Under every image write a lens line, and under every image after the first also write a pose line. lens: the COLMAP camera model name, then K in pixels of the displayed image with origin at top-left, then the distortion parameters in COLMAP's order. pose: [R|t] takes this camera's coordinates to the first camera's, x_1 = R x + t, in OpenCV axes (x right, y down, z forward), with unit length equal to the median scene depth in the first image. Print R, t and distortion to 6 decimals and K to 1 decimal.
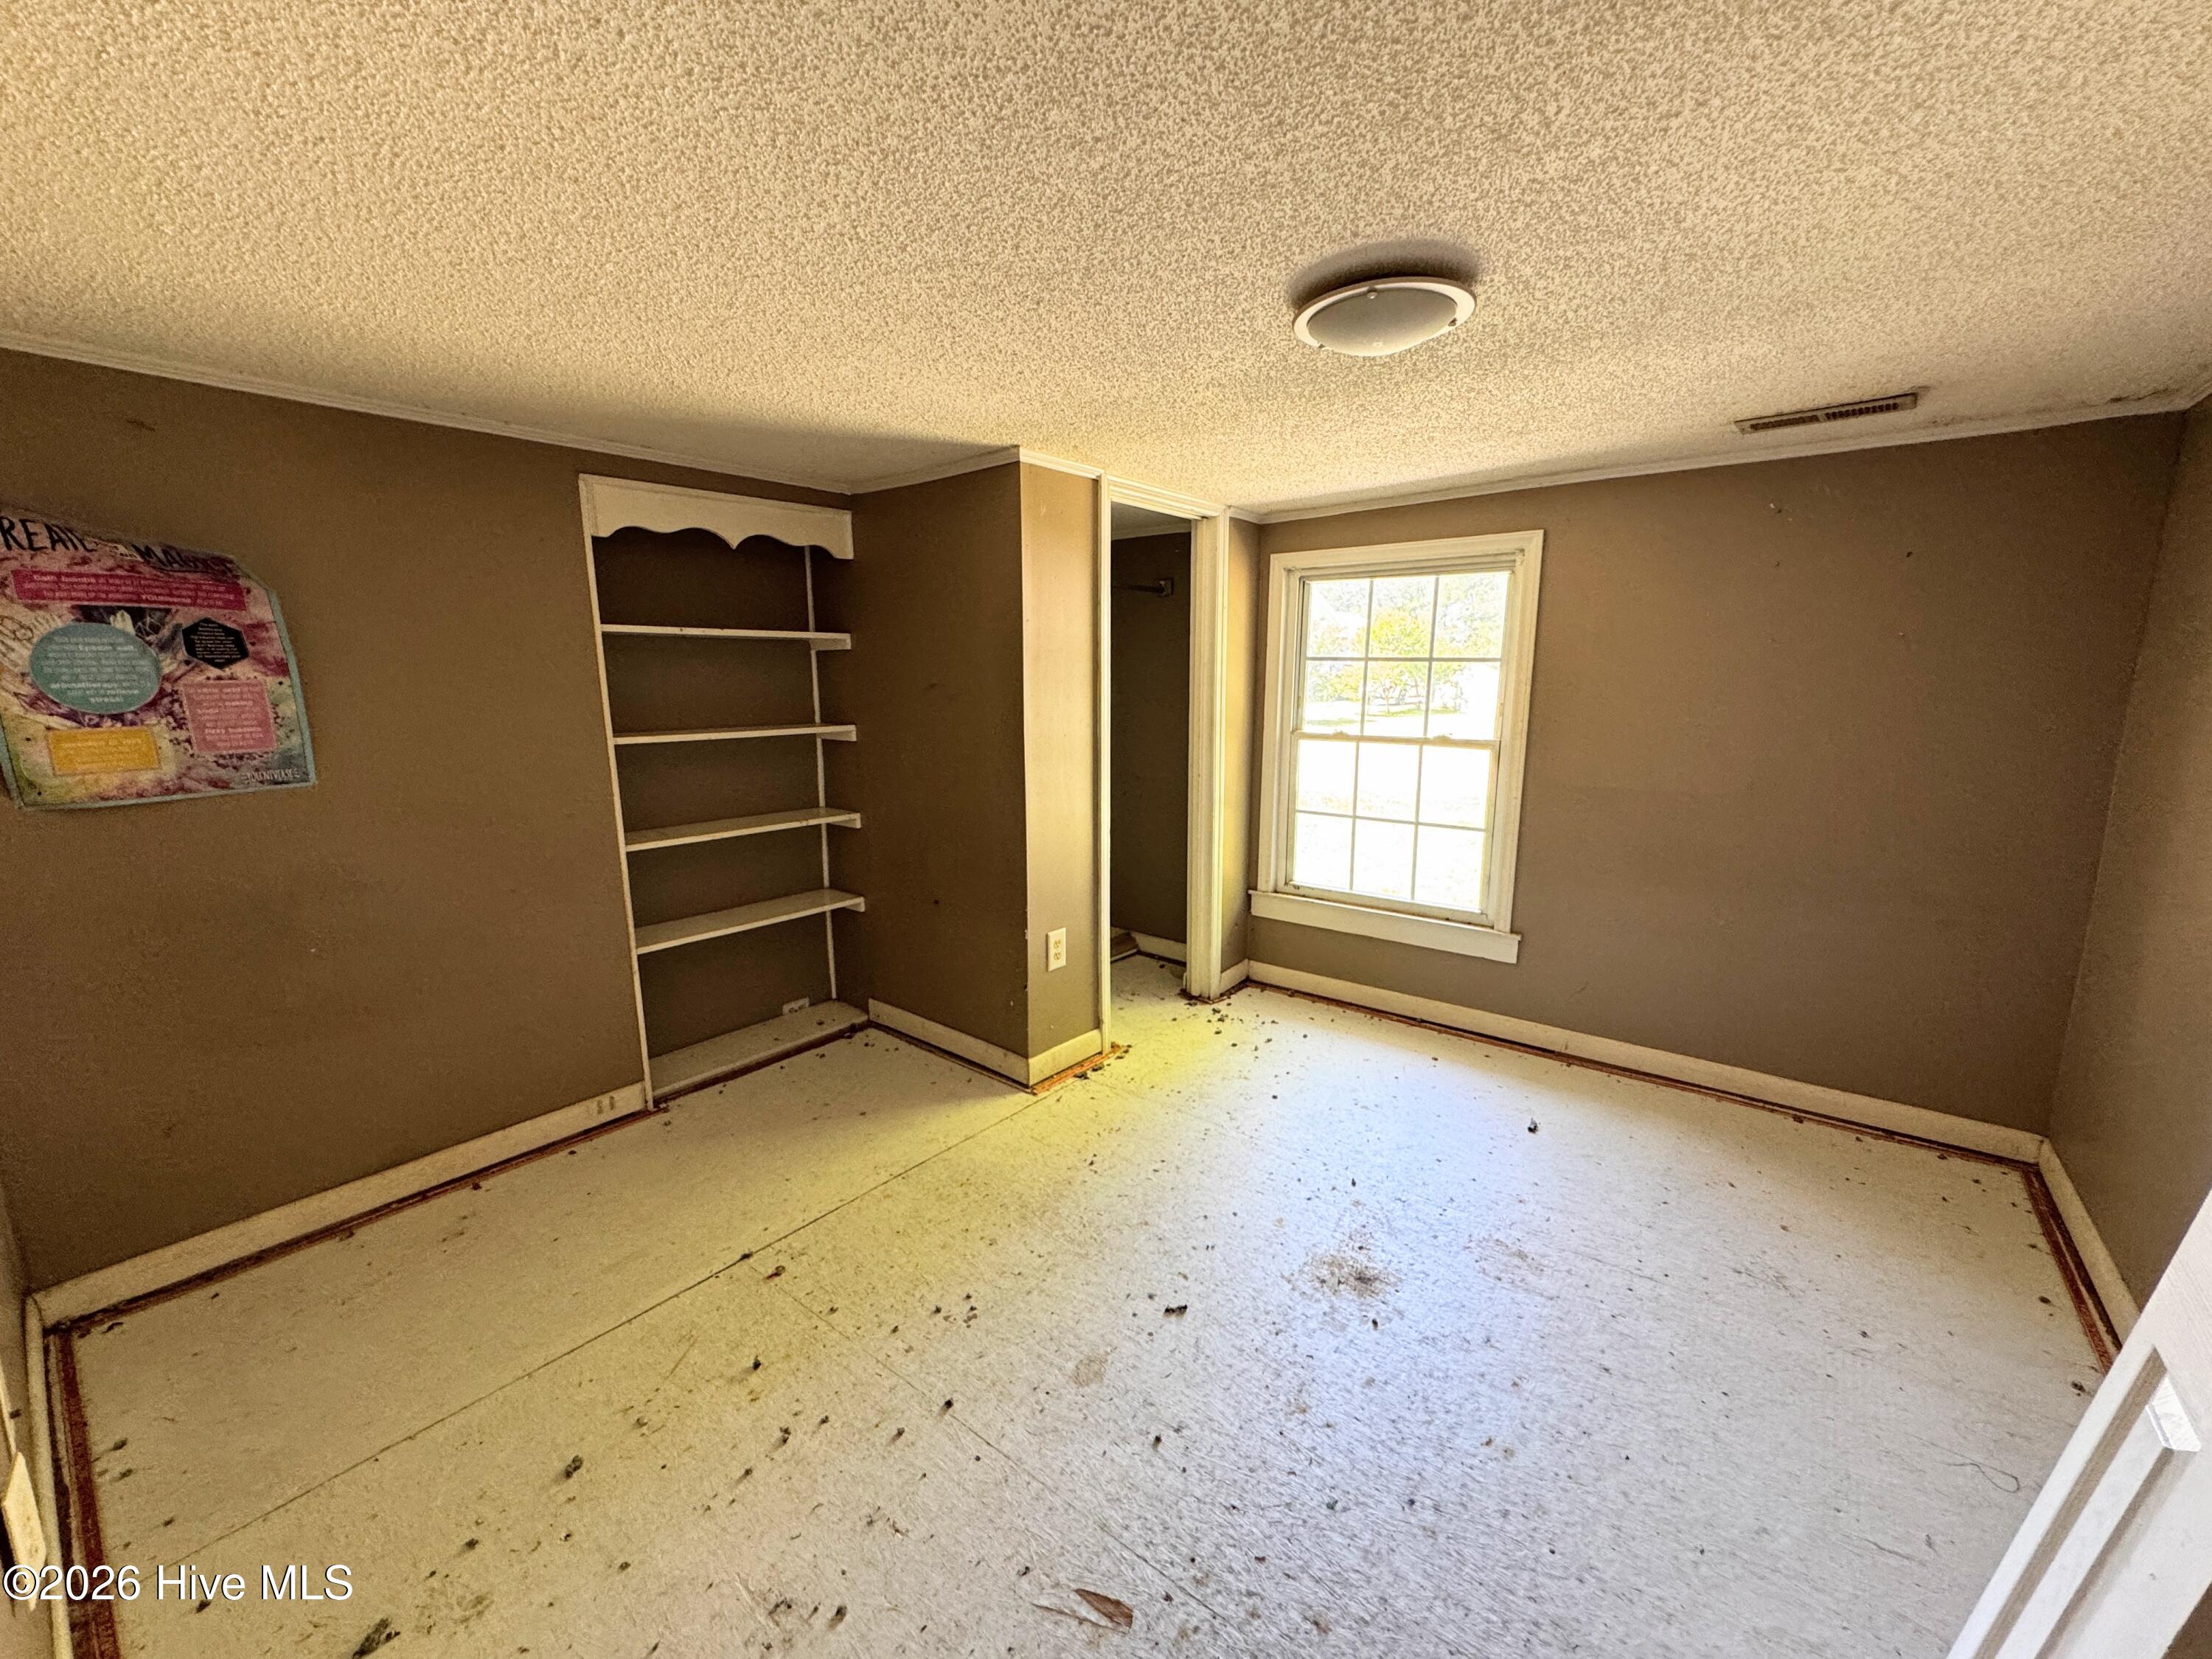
lens RADIAL K [[885.6, 0, 1105.1], [0, 885.6, 827.4], [0, 0, 1]] dist [-0.003702, 0.000432]
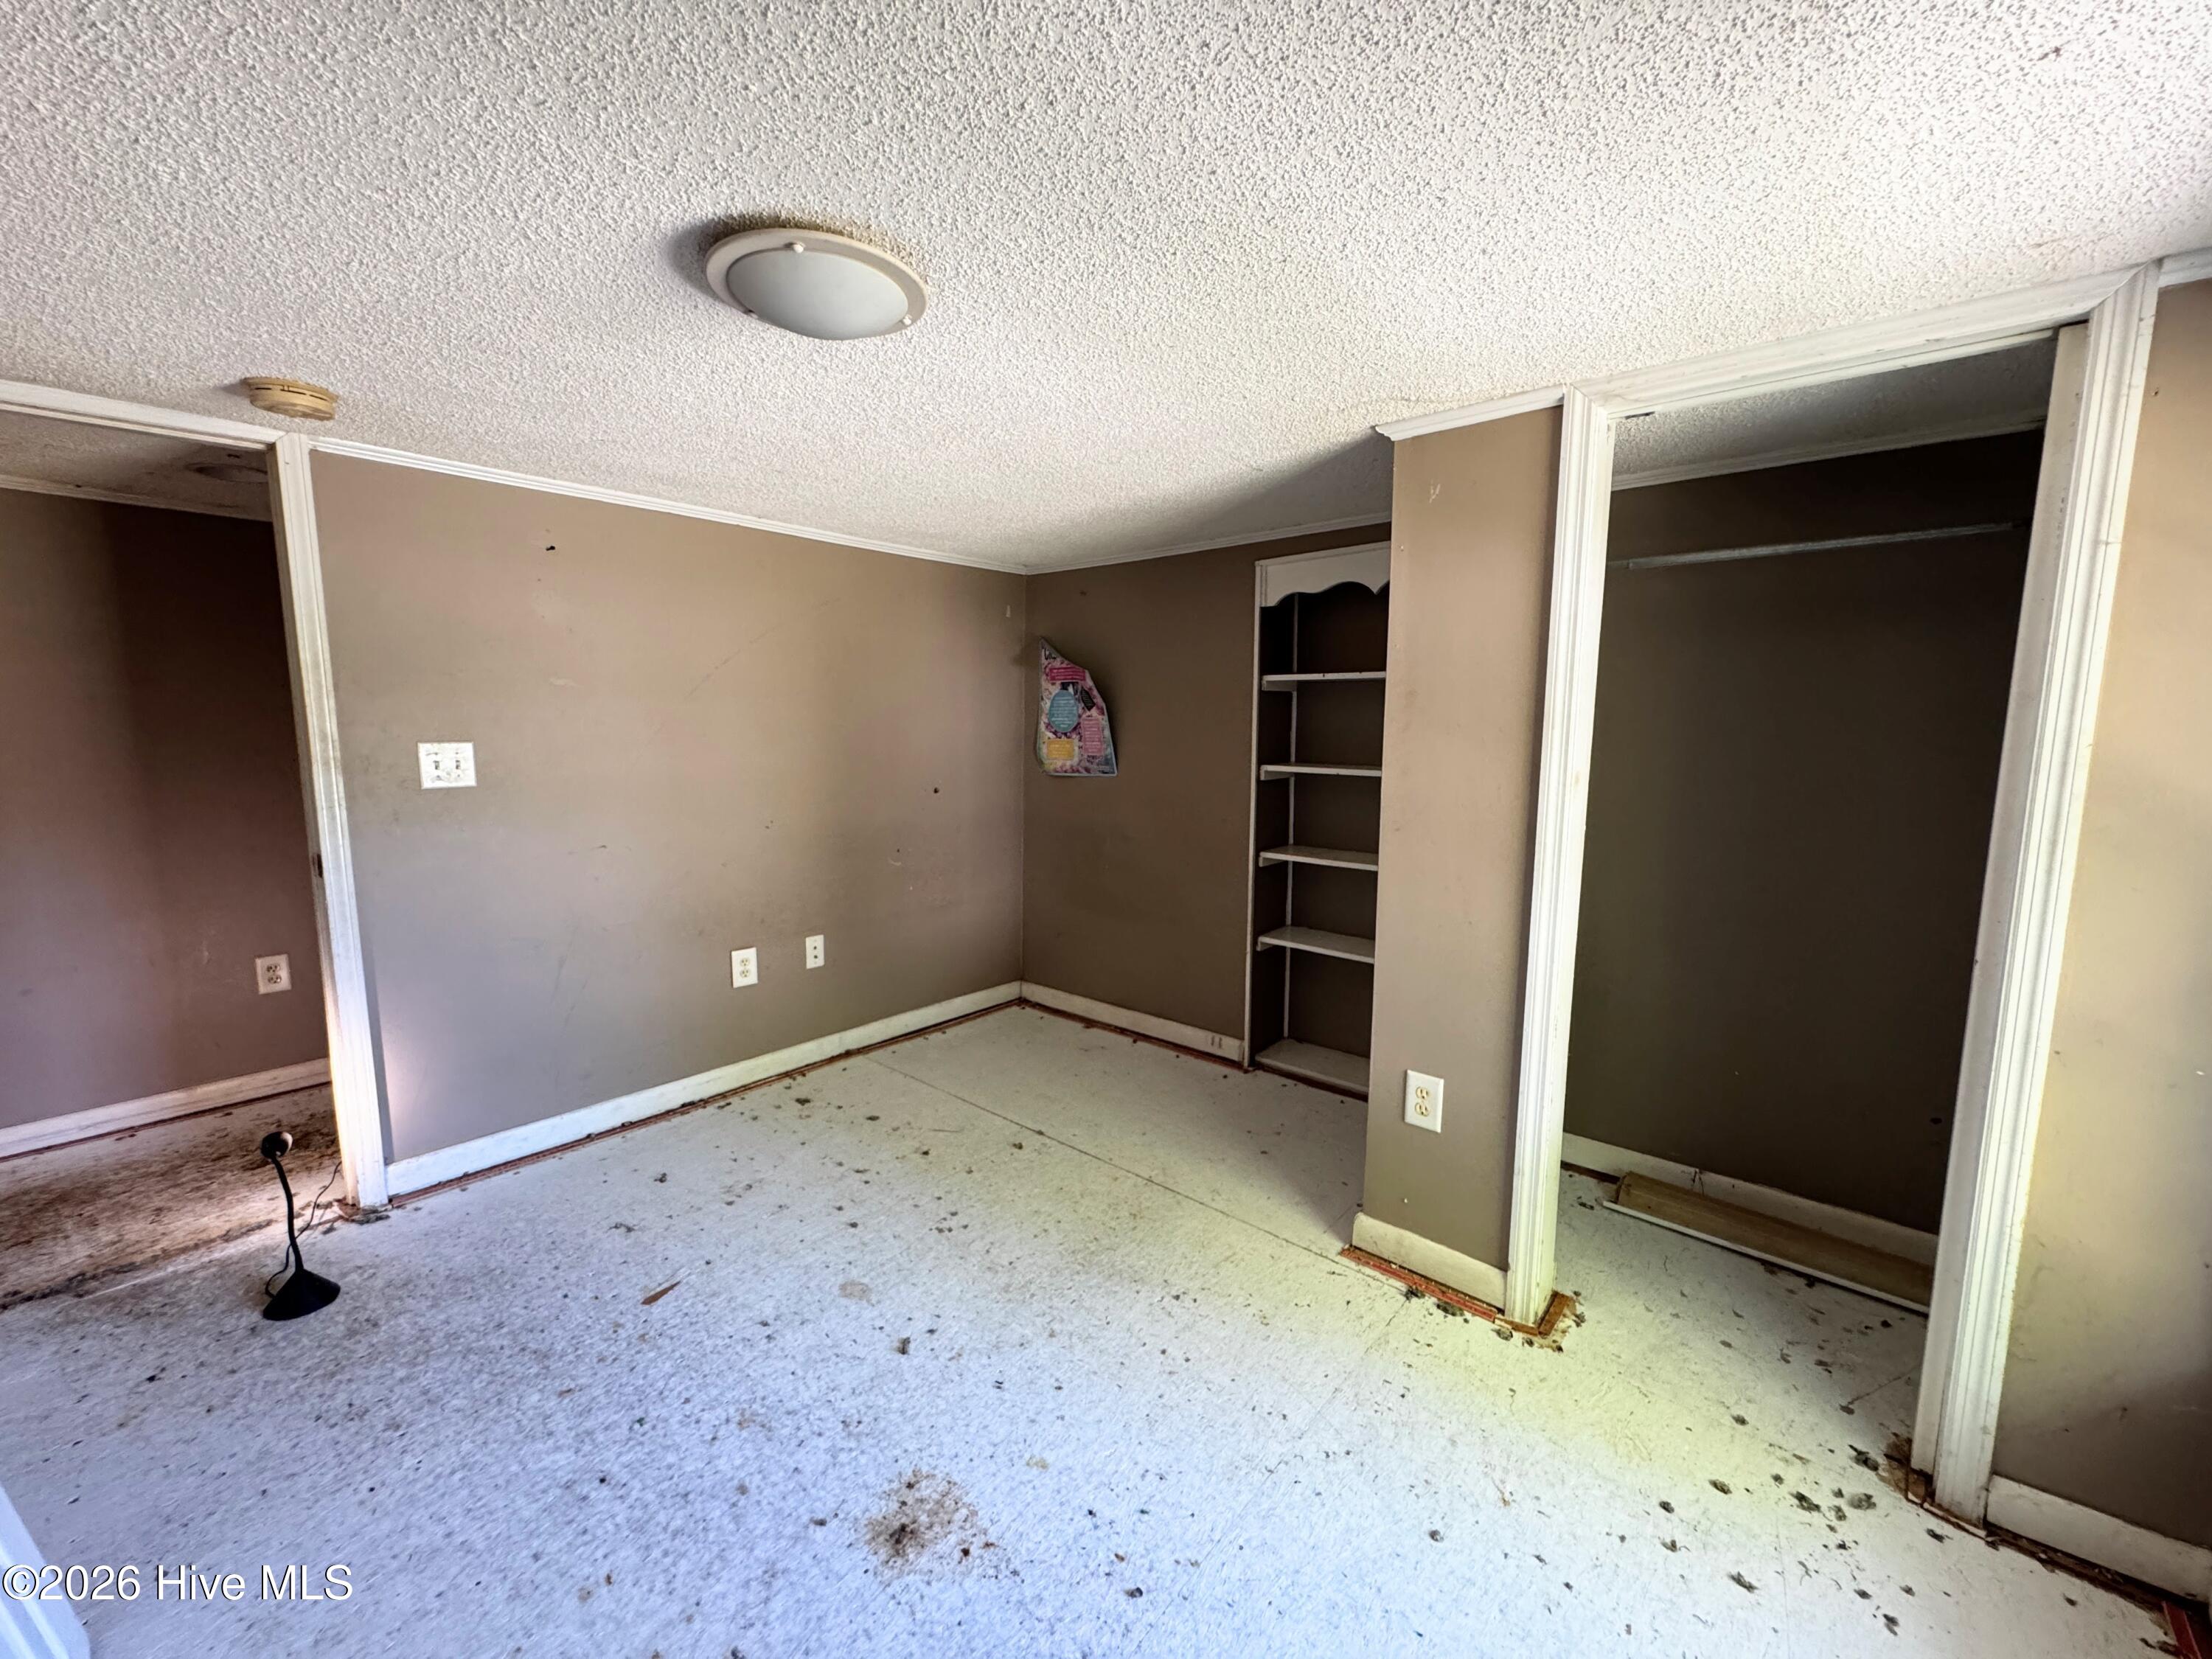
lens RADIAL K [[898.1, 0, 1120.8], [0, 898.1, 828.9], [0, 0, 1]] dist [-0.000917, -0.000142]
pose [[-0.028081, 0.130005, -0.991116, 0.775462], [-0.170486, 0.976357, 0.132900, -0.158056], [0.984960, 0.172704, -0.005253, 0.881579]]
